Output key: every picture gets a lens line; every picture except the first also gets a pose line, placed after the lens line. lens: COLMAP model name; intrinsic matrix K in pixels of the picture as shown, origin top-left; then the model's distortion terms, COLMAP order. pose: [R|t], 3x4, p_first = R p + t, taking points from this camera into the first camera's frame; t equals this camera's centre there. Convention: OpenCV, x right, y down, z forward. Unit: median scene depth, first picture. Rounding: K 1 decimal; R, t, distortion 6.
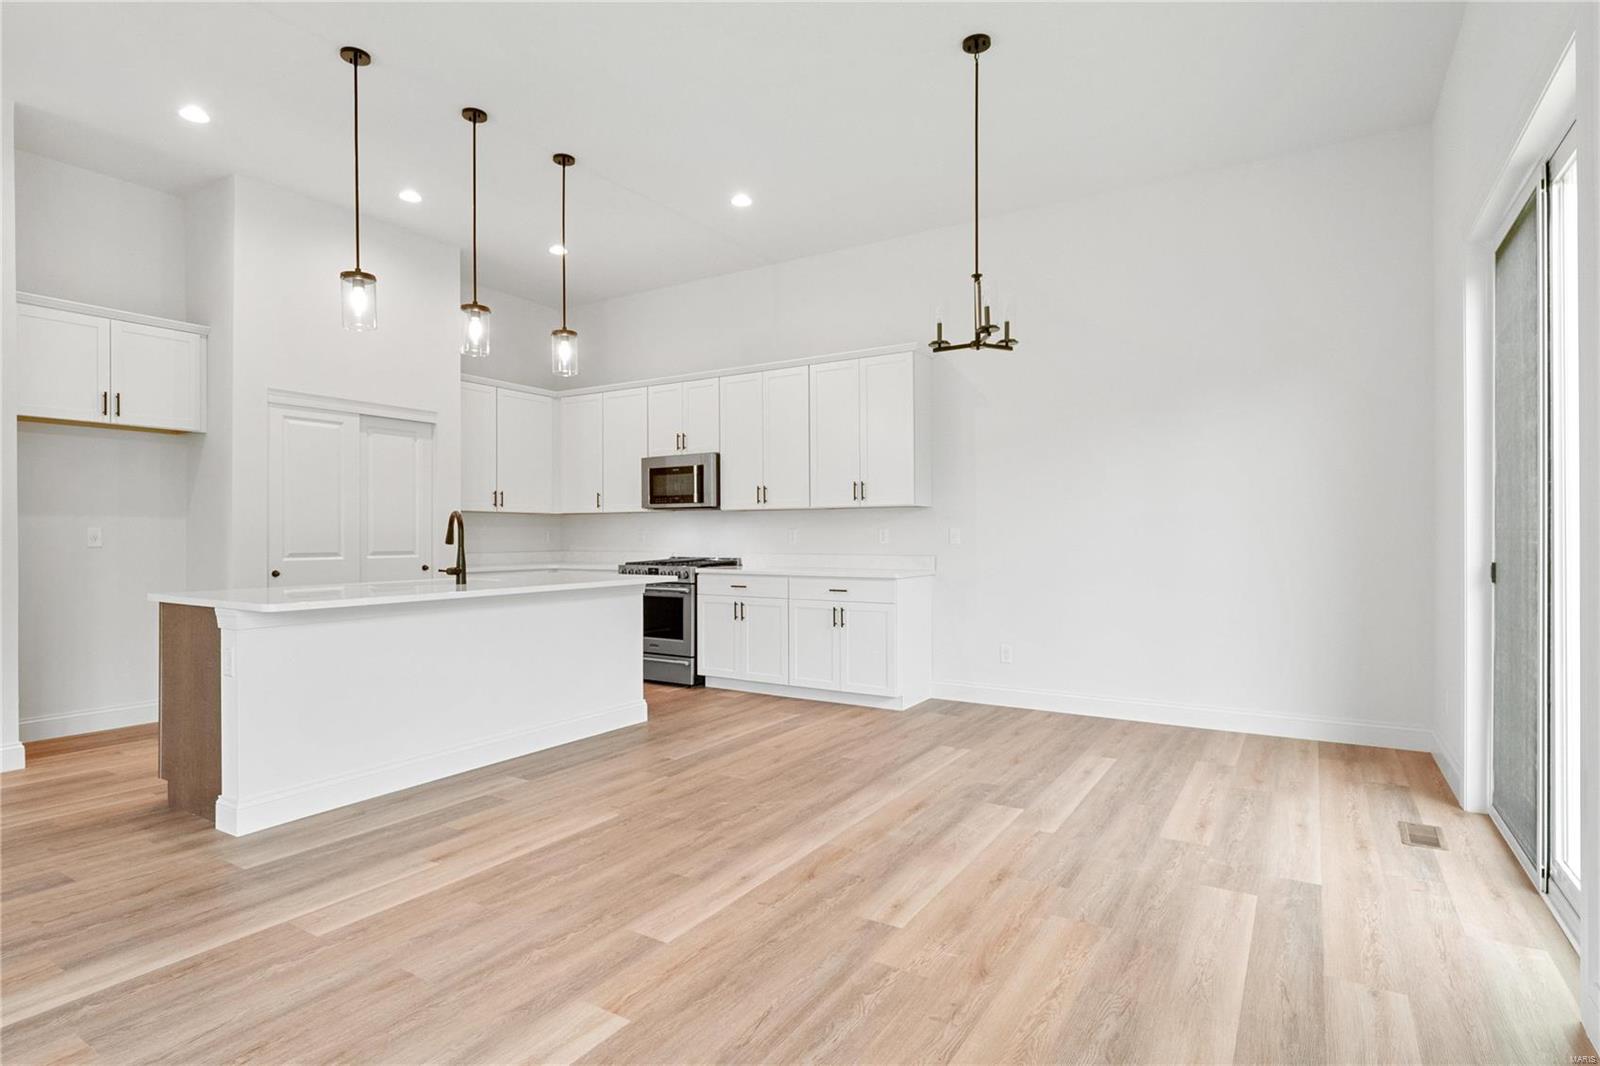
lens RADIAL K [[819.1, 0, 796.1], [0, 819.1, 537.2], [0, 0, 1]] dist [-0.002031, -0.001784]
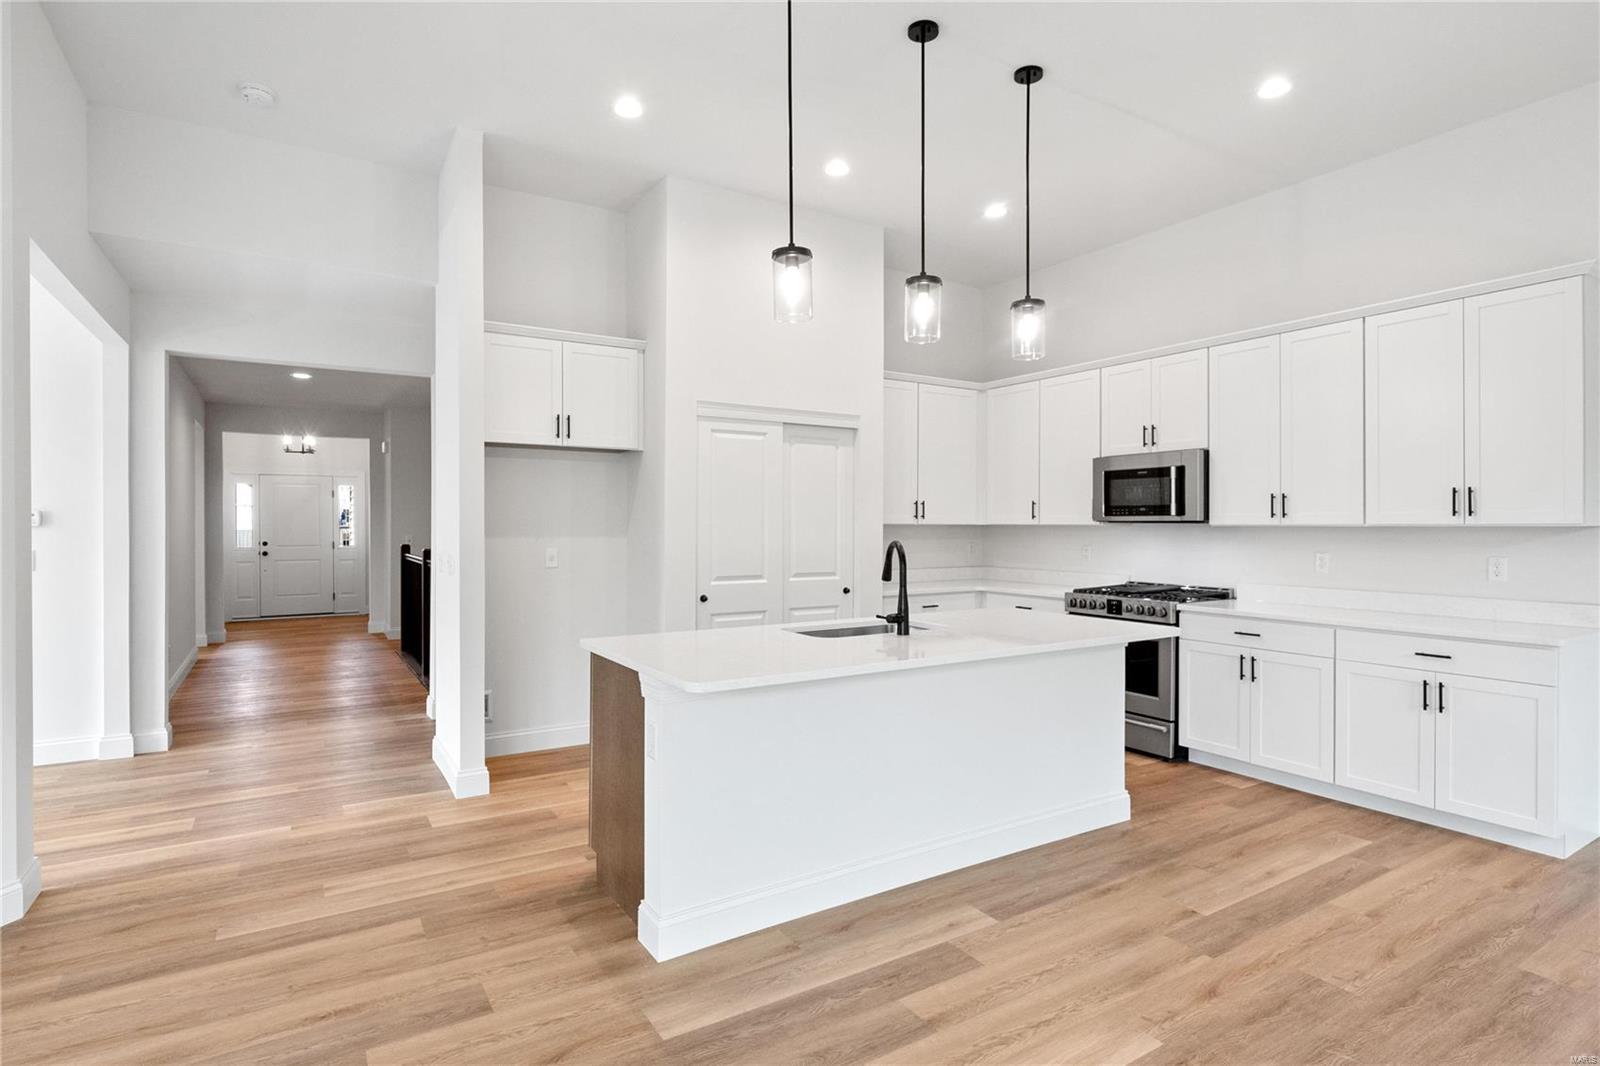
lens RADIAL K [[813.5, 0, 798.7], [0, 813.5, 526.9], [0, 0, 1]] dist [-0.001285, -0.002198]
pose [[0.899115, 0.004937, -0.437685, -0.143031], [-0.004947, 0.999987, 0.001119, -0.042113], [0.437685, 0.001159, 0.899128, 0.229950]]
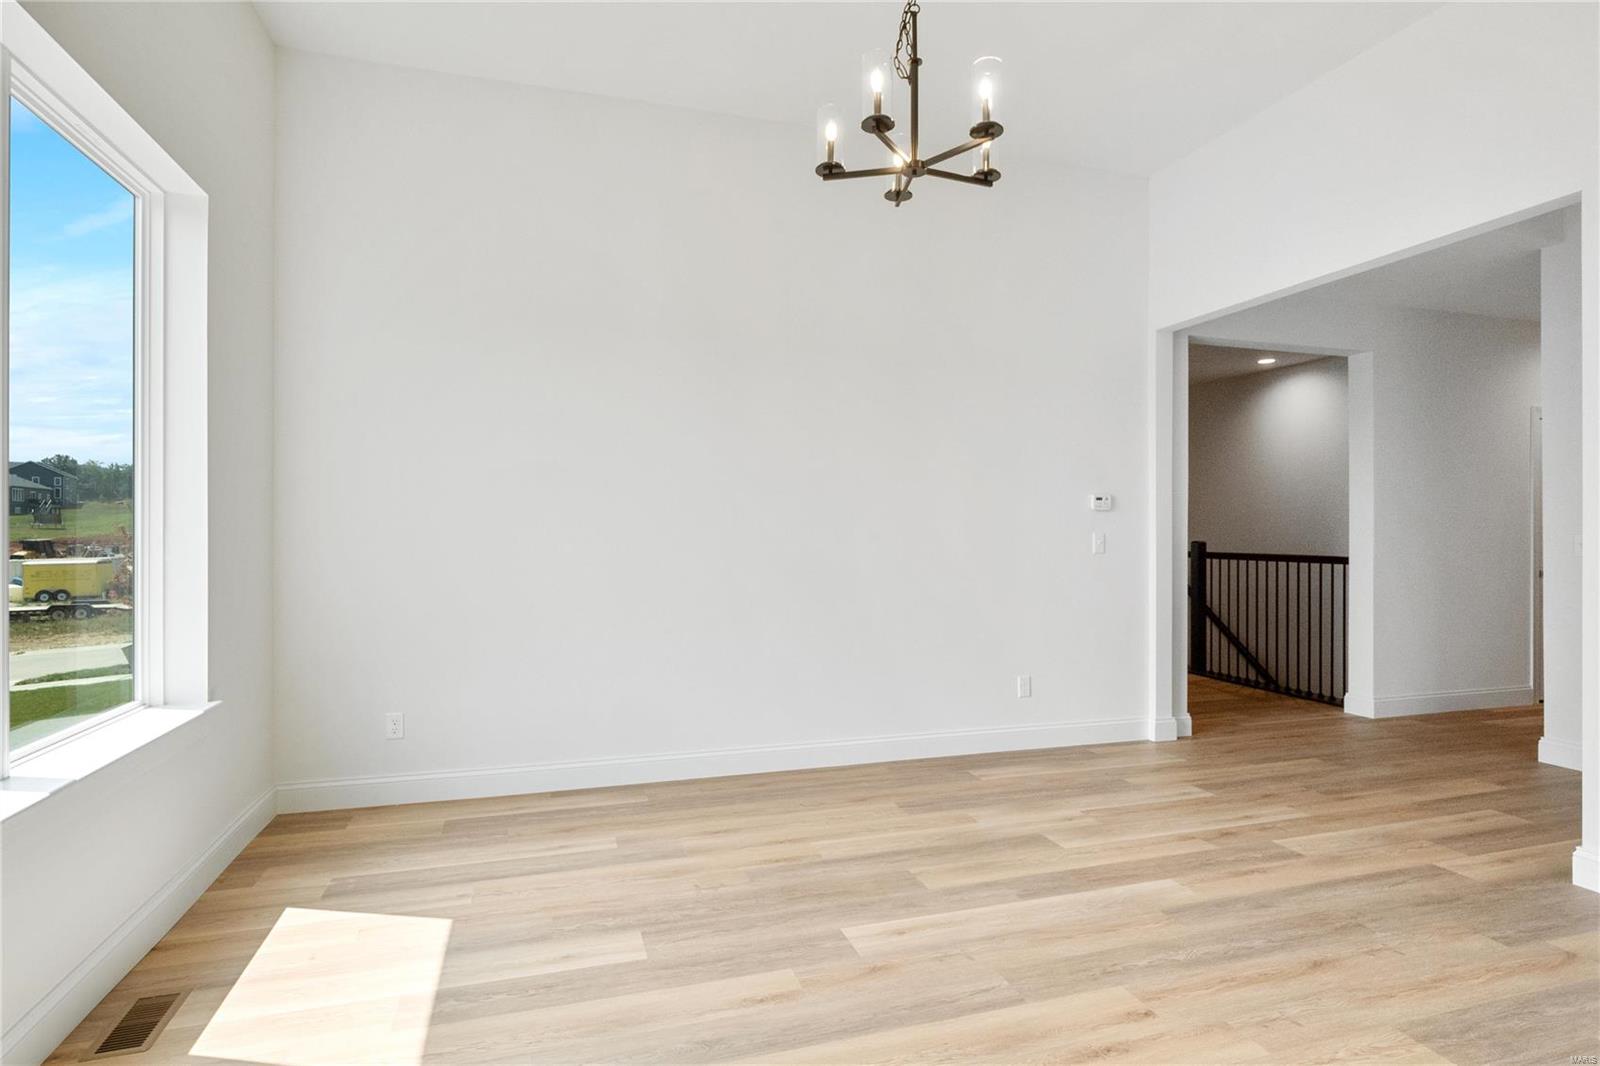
lens RADIAL K [[833.4, 0, 797.2], [0, 833.4, 513.1], [0, 0, 1]] dist [-0.004299, -0.001851]
pose [[0.760662, -0.009319, -0.649081, -1.014118], [-0.006846, 0.999726, -0.022375, -0.007125], [0.649112, 0.021463, 0.760390, -0.326898]]
